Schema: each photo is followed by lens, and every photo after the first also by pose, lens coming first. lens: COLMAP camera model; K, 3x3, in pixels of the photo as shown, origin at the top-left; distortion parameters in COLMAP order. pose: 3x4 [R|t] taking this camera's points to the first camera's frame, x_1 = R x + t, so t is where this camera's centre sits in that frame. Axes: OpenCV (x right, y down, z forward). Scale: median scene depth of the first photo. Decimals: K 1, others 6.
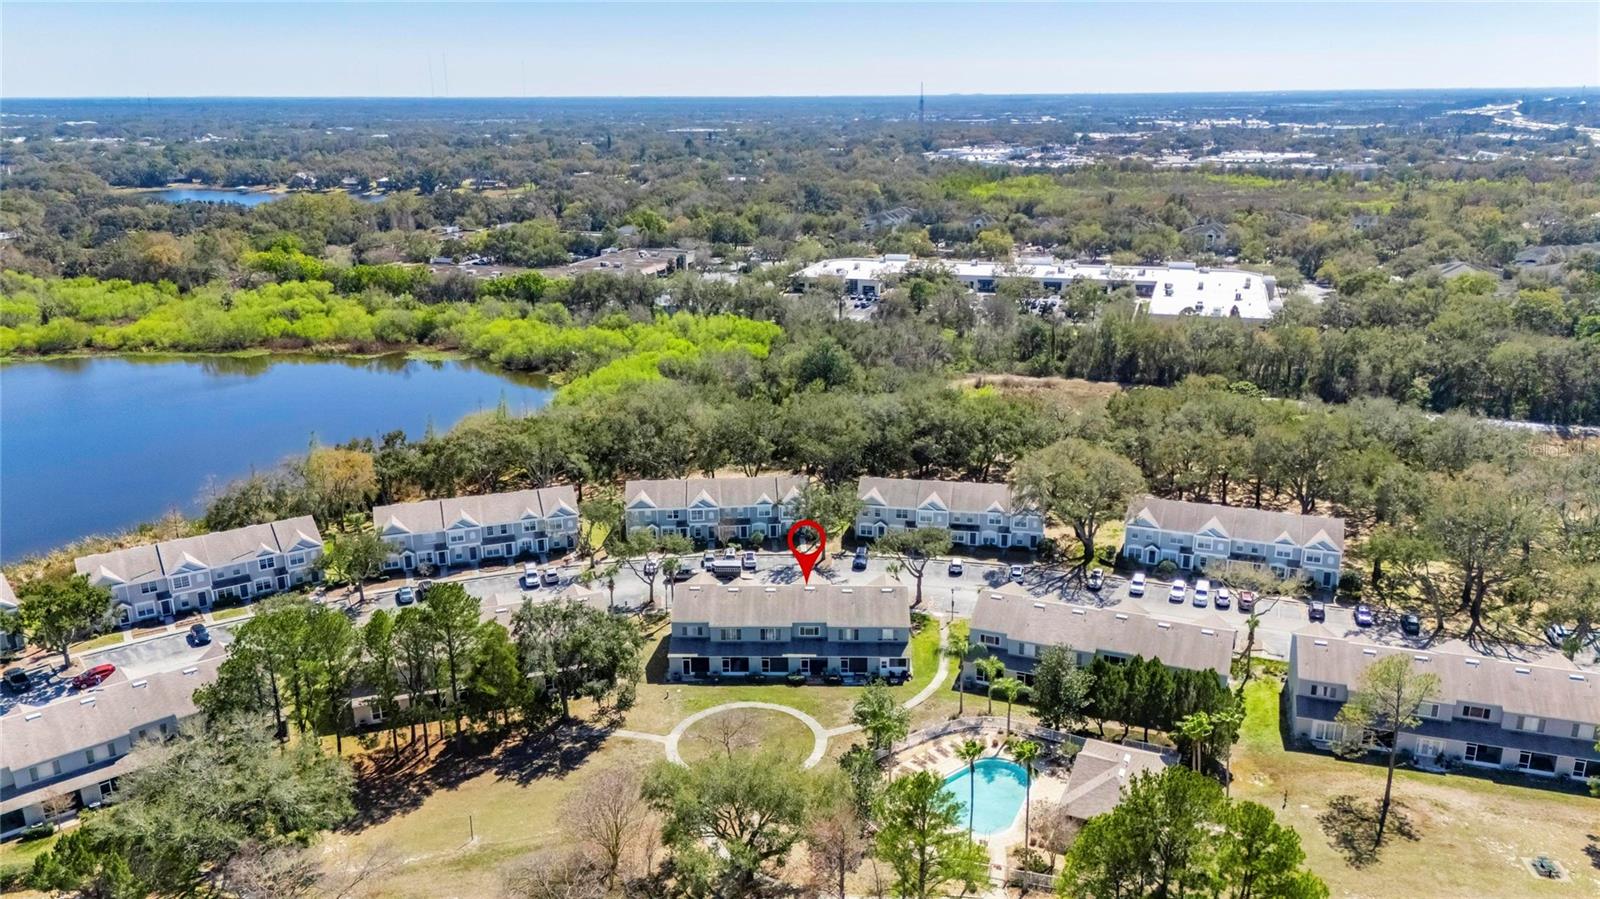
lens RADIAL K [[1161.7, 0, 809.9], [0, 1161.7, 450.4], [0, 0, 1]] dist [0.084616, -0.090660]
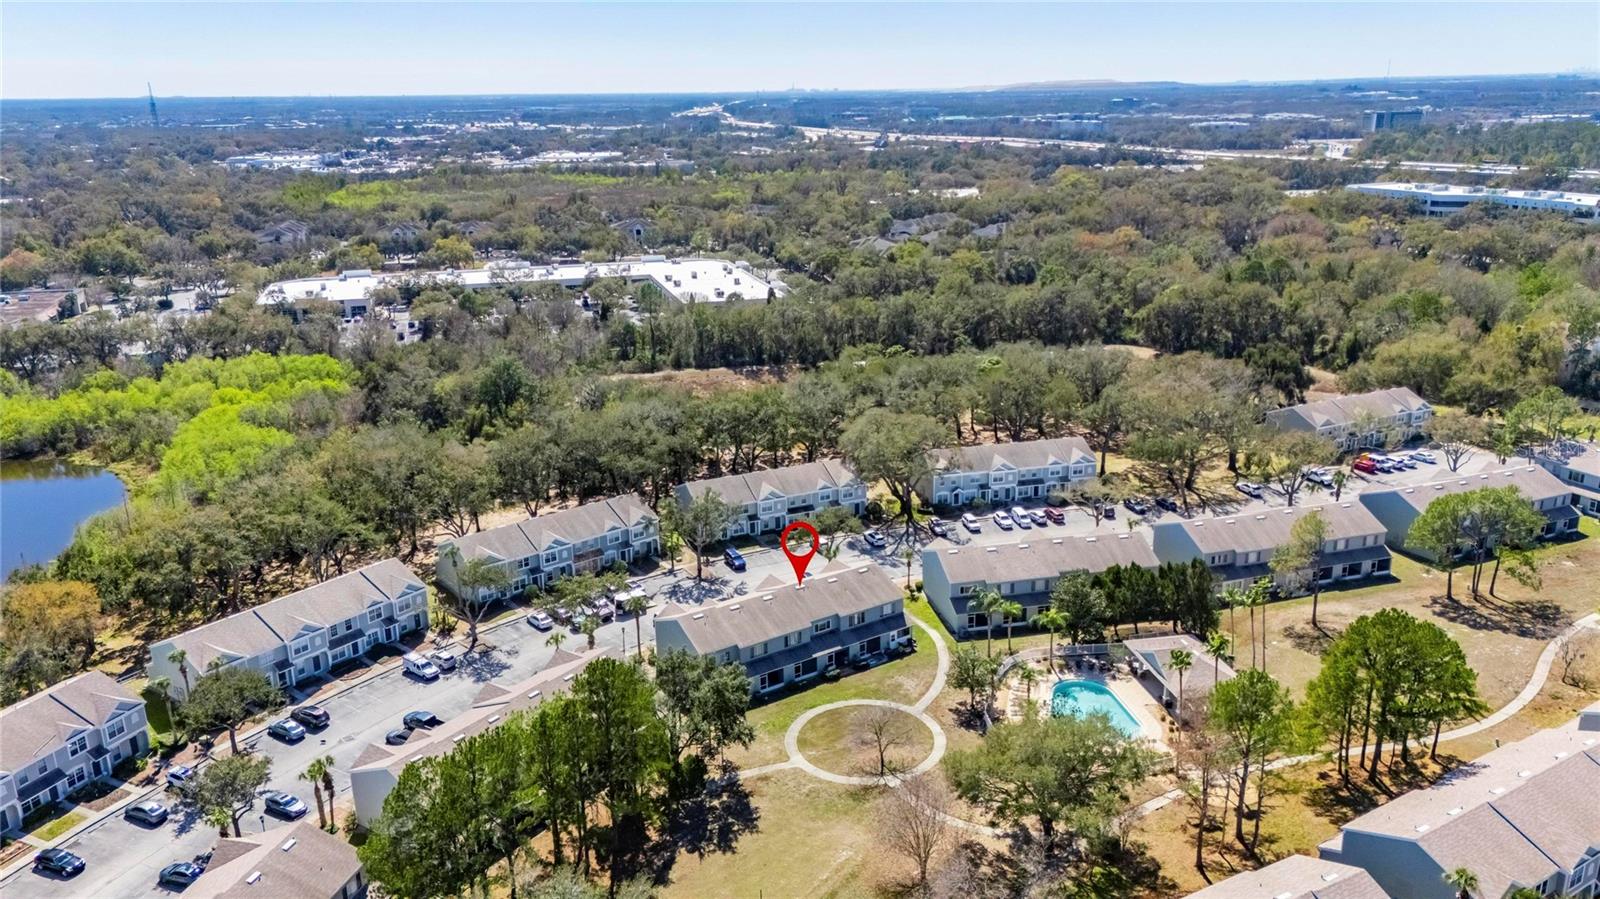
lens RADIAL K [[1161.7, 0, 809.9], [0, 1161.7, 450.4], [0, 0, 1]] dist [0.084616, -0.090660]
pose [[0.817730, -0.174873, 0.548395, -0.423790], [0.176074, 0.983059, 0.050931, -0.037418], [-0.548011, 0.054910, 0.834667, 0.126260]]
